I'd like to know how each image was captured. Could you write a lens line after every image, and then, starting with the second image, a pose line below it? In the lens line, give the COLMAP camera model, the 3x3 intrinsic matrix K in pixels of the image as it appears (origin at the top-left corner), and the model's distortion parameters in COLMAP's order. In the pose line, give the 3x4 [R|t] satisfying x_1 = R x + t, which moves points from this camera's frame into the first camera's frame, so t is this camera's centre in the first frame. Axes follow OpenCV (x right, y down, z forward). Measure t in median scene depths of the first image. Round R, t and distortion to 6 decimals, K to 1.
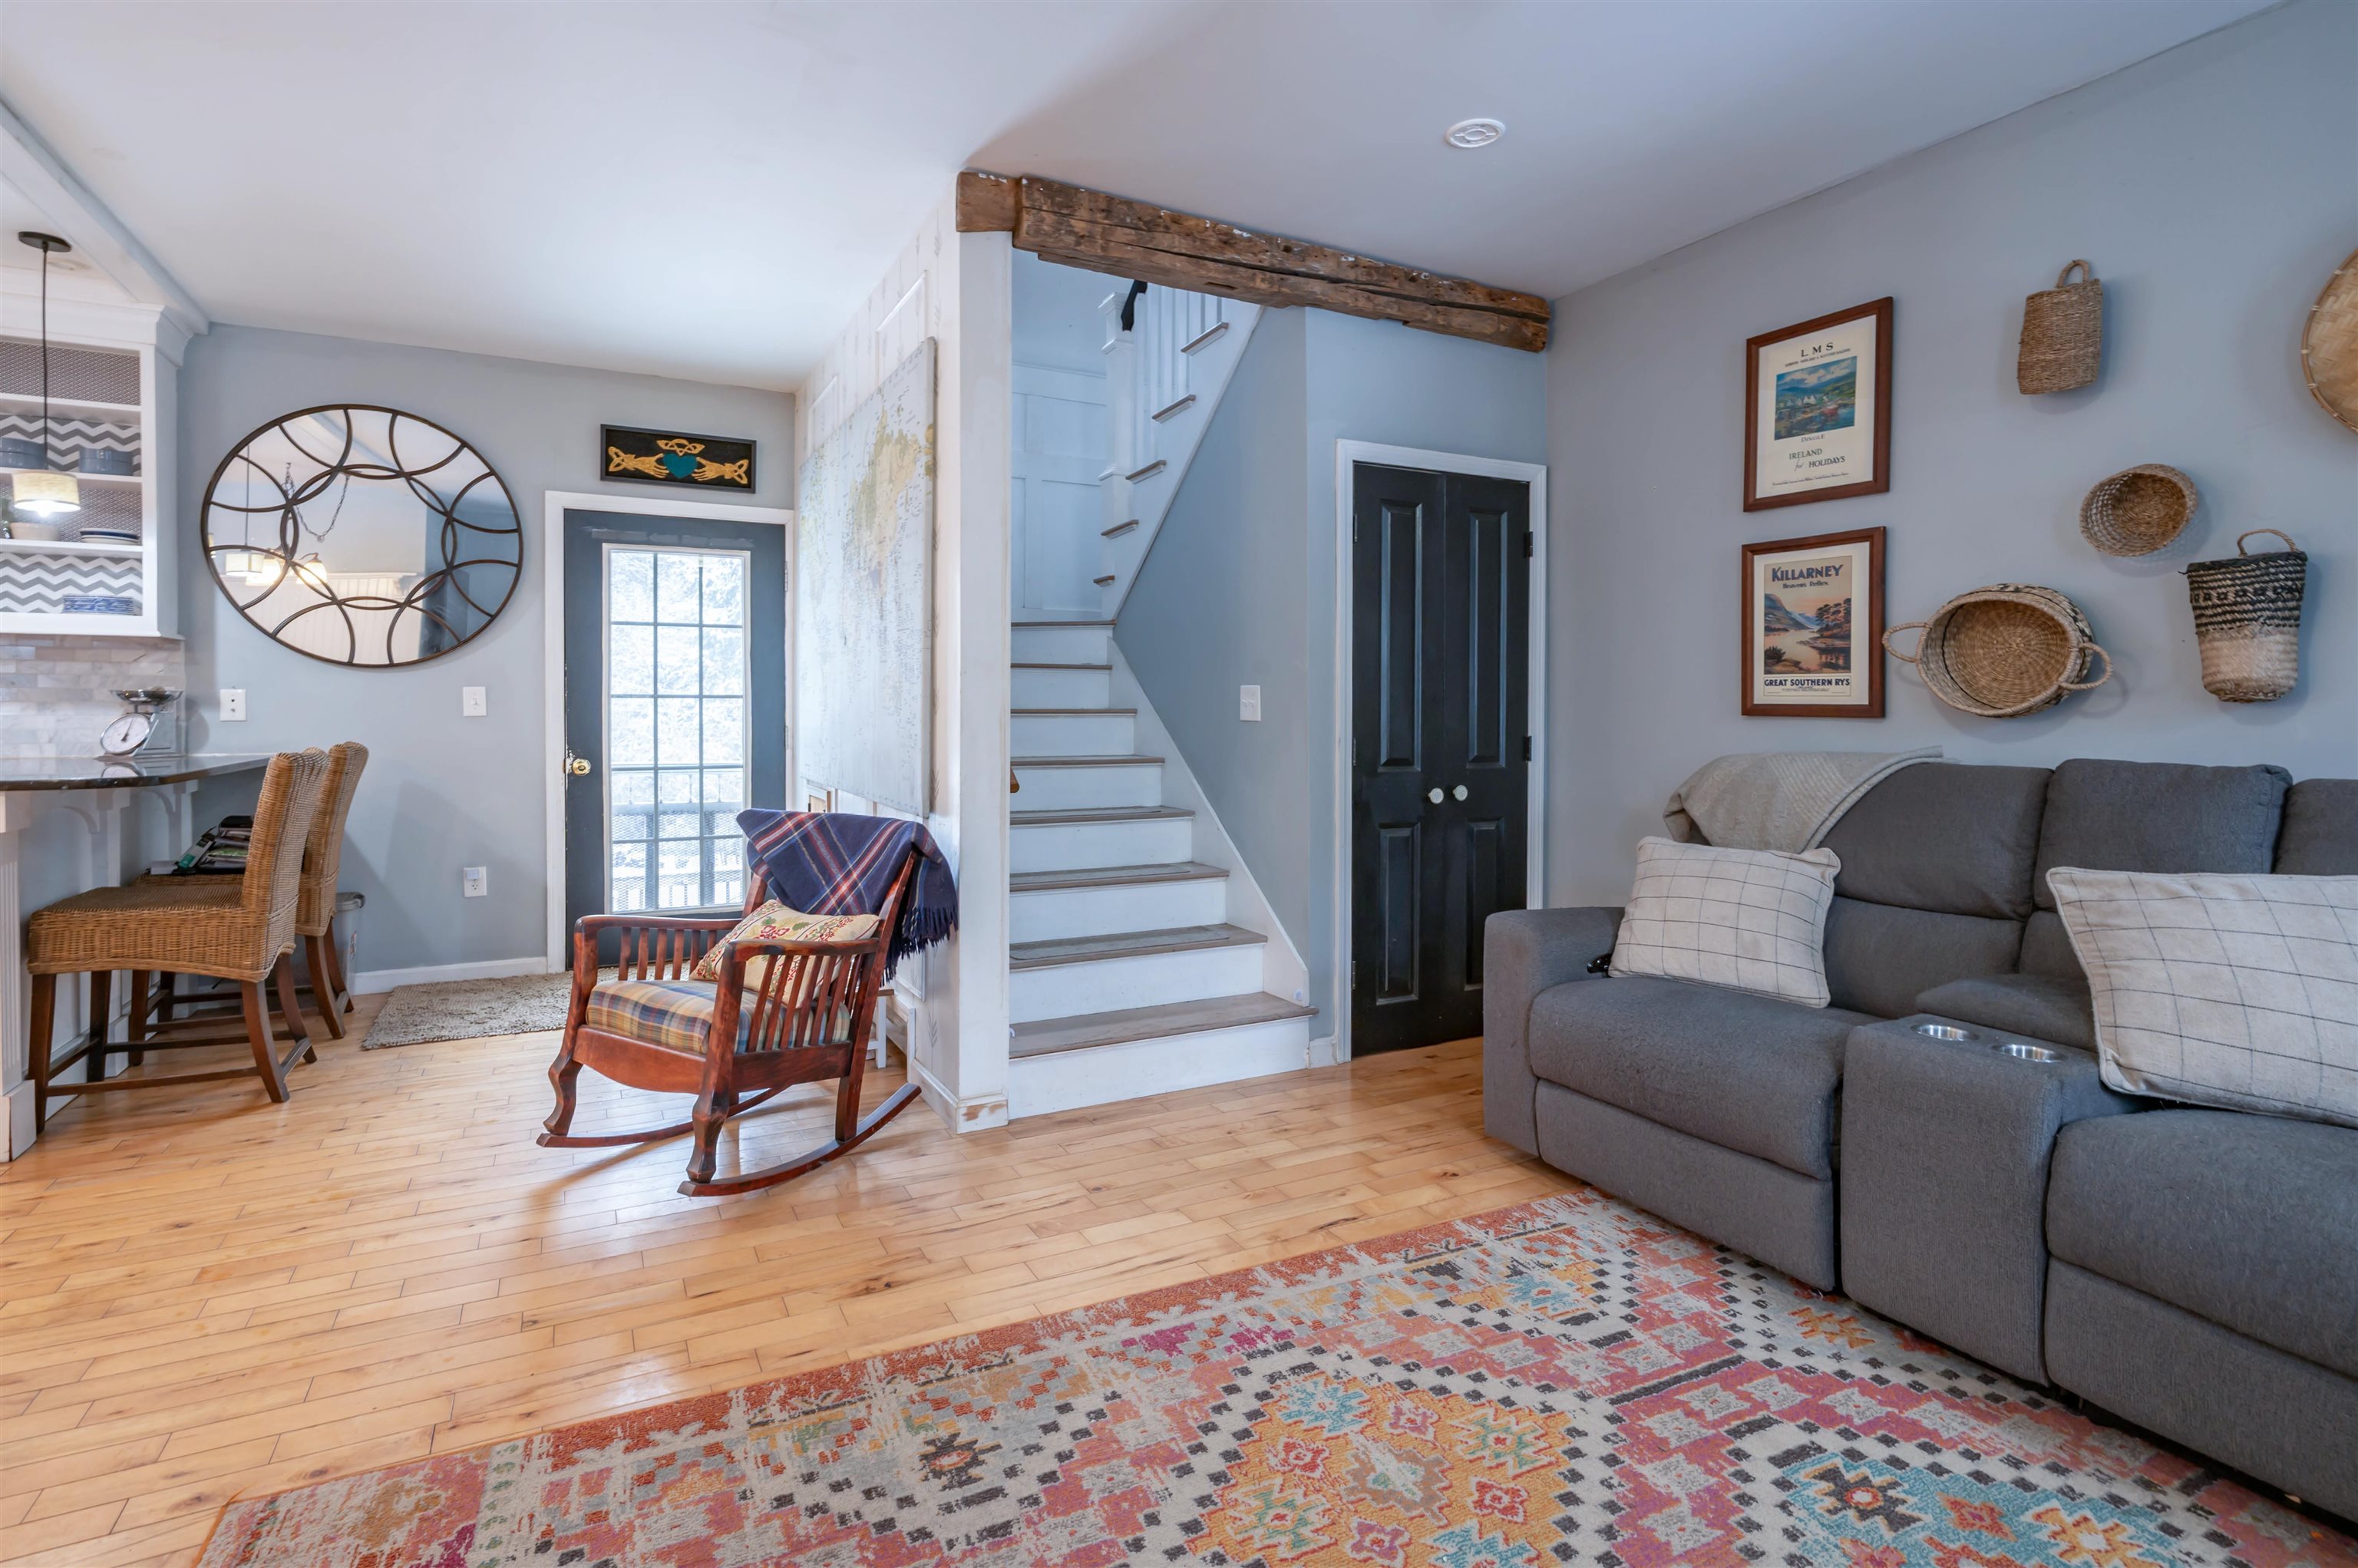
lens RADIAL K [[1150.4, 0, 1222.4], [0, 1150.4, 725.8], [0, 0, 1]] dist [-0.006431, 0.004531]
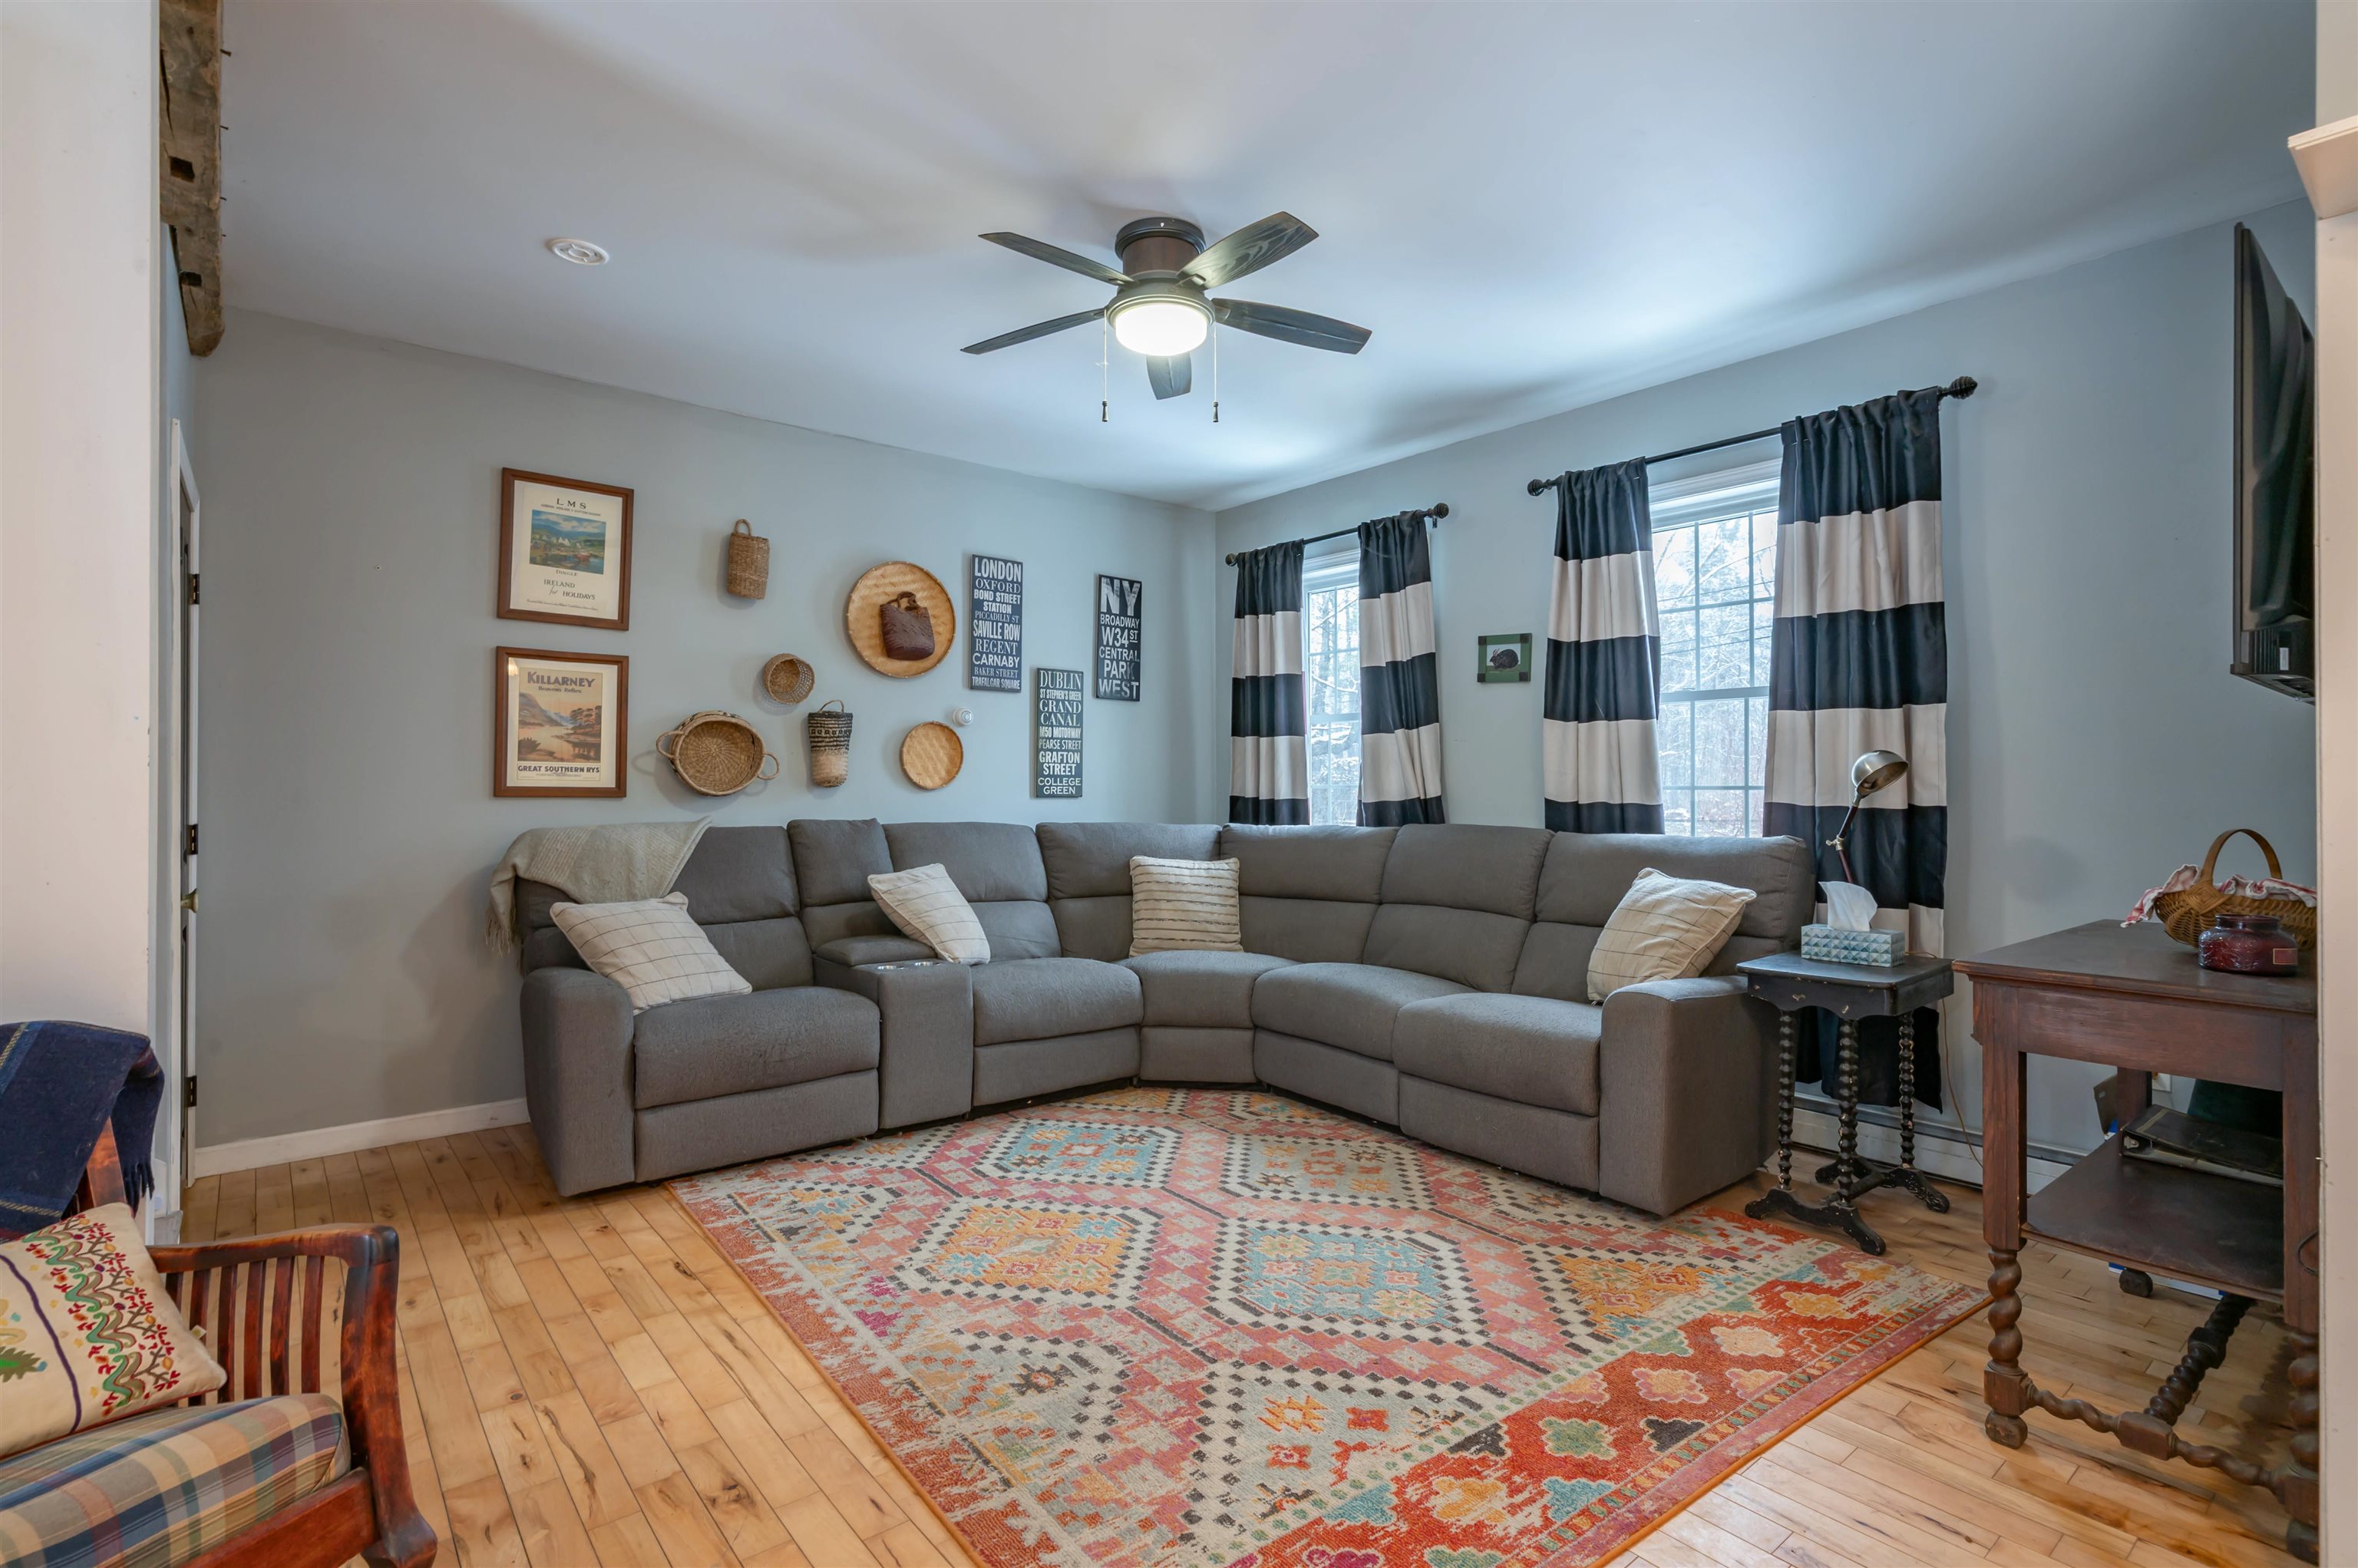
lens RADIAL K [[1150.4, 0, 1167.1], [0, 1150.4, 779.5], [0, 0, 1]] dist [-0.006431, 0.004531]
pose [[-0.187443, 0.007311, 0.982248, -1.211376], [0.012733, 0.999906, -0.005013, -0.017688], [-0.982193, 0.011567, -0.187519, 0.869931]]
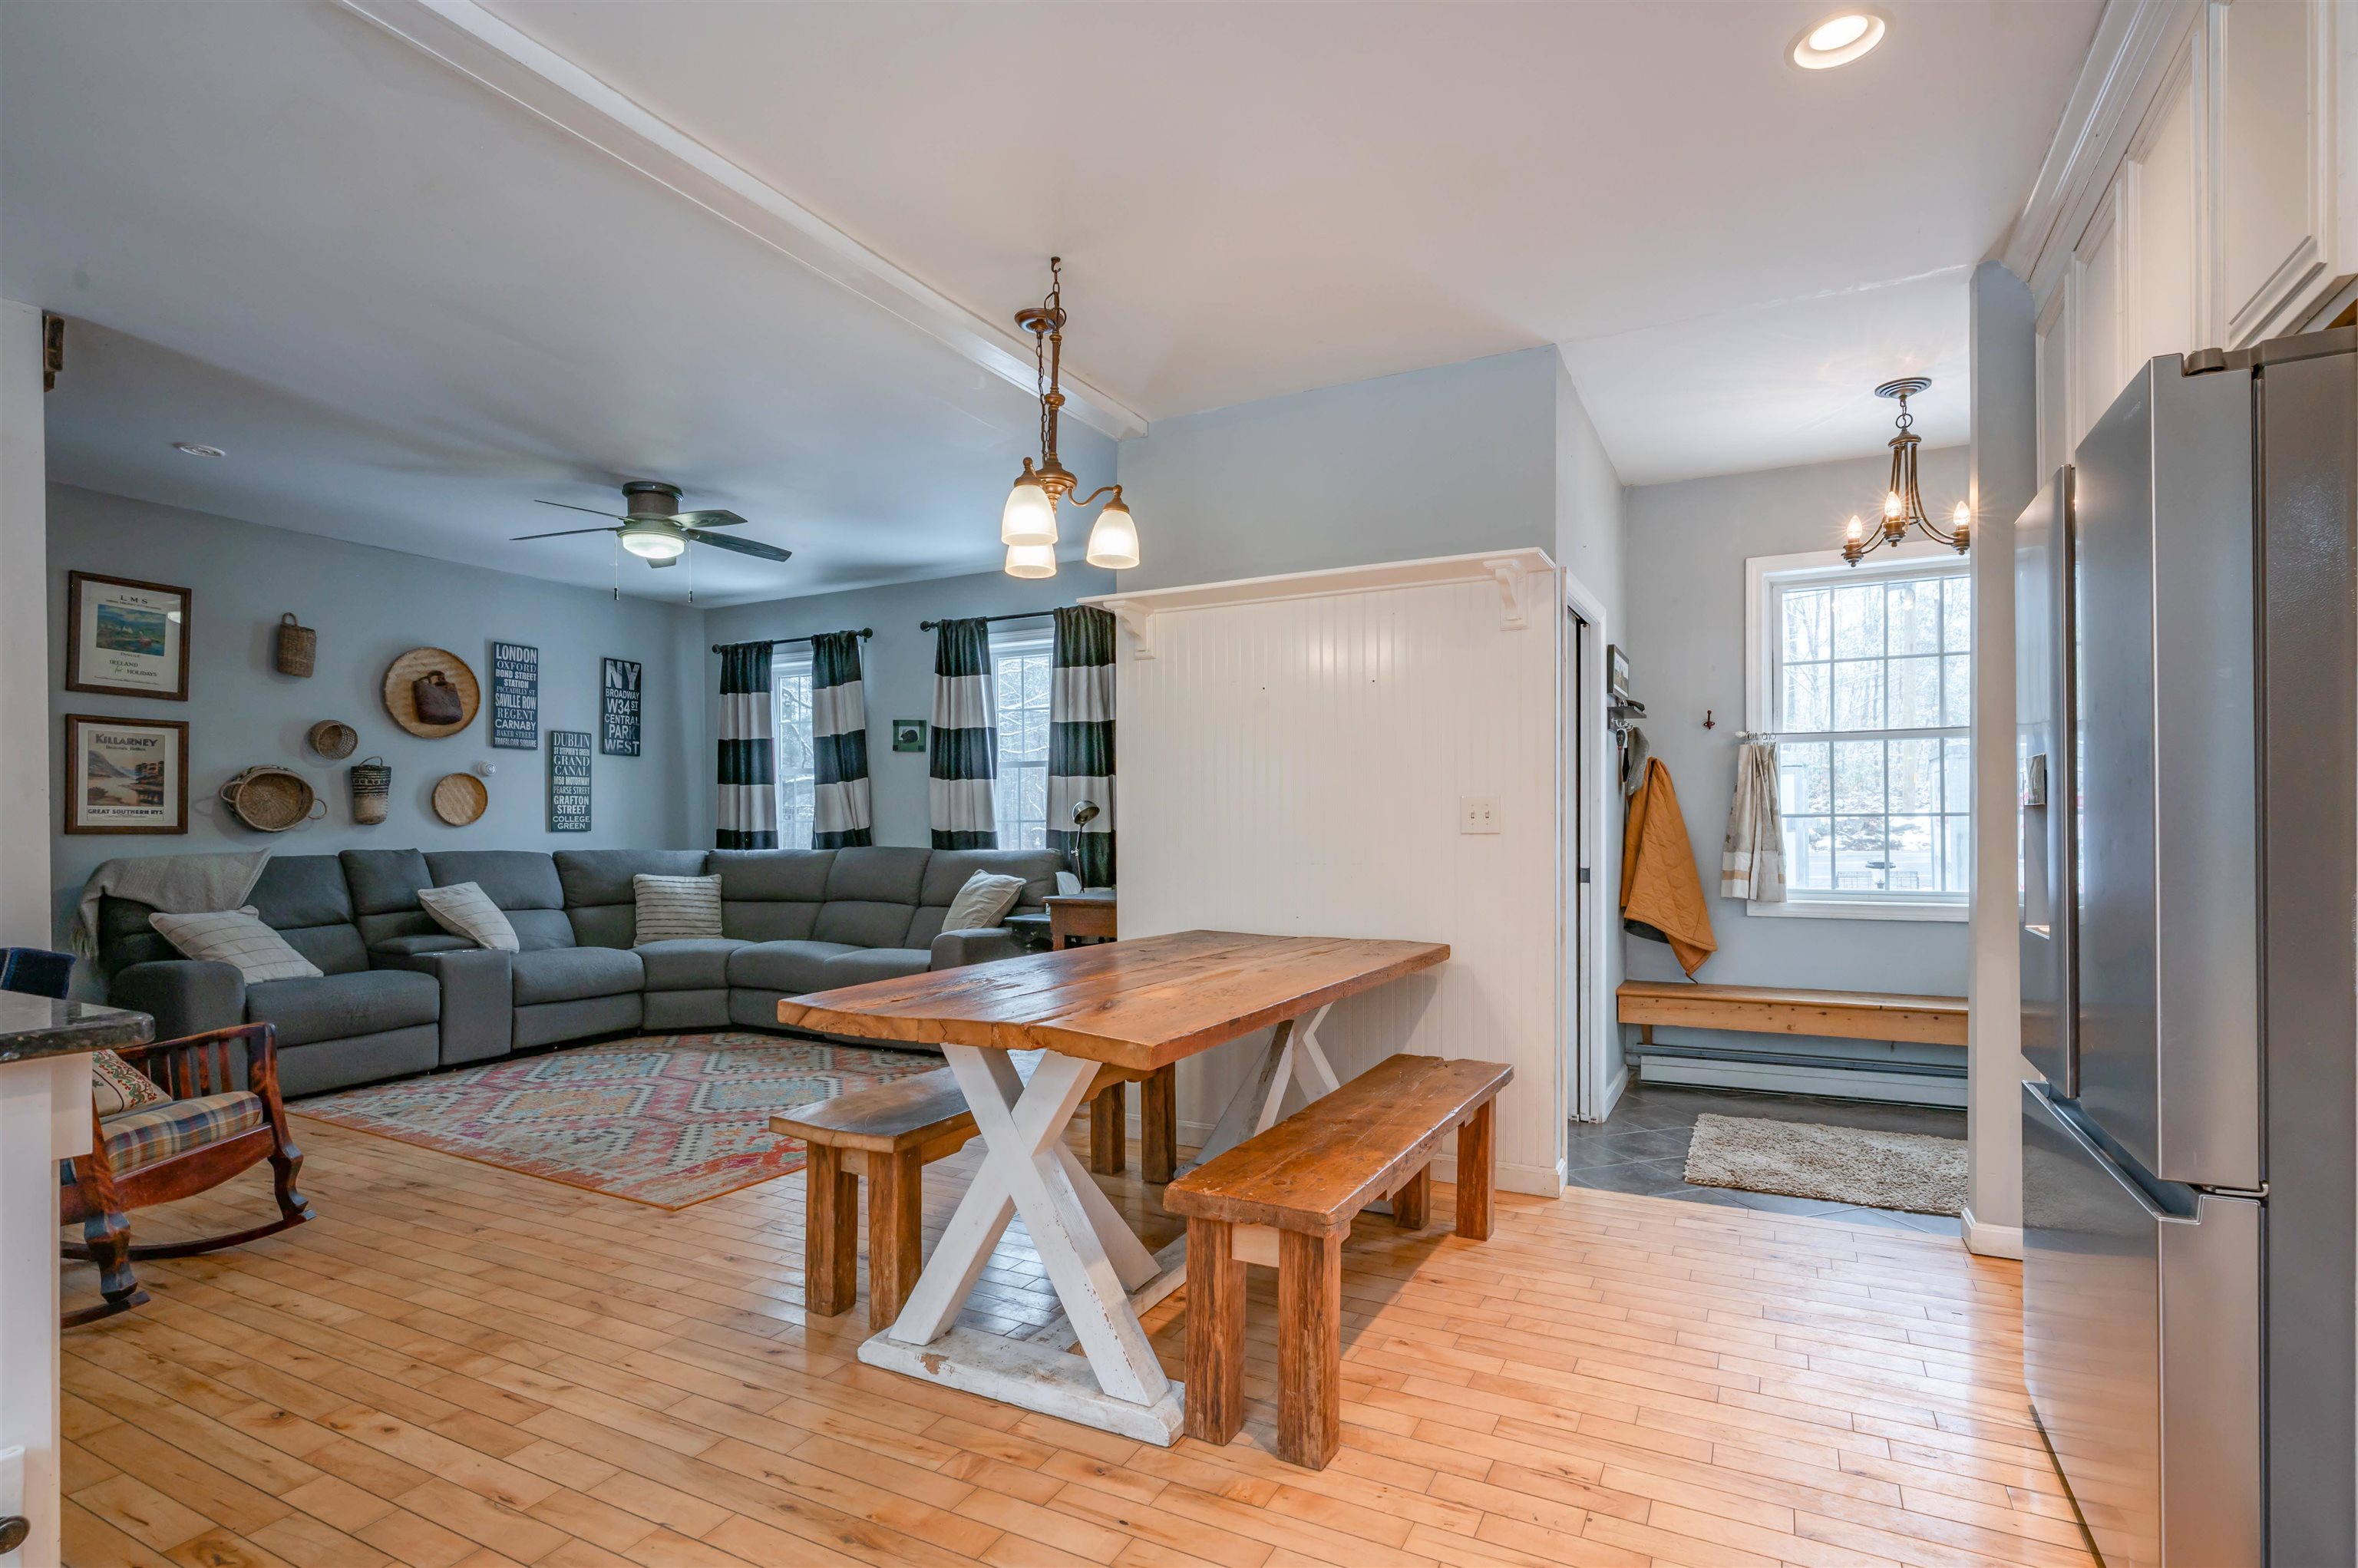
lens RADIAL K [[1150.4, 0, 1202.1], [0, 1150.4, 825.6], [0, 0, 1]] dist [-0.006431, 0.004531]
pose [[-0.581278, -0.000336, 0.813705, -2.333590], [0.016923, 0.999779, 0.012502, -0.020389], [-0.813529, 0.021037, -0.581144, 1.060213]]
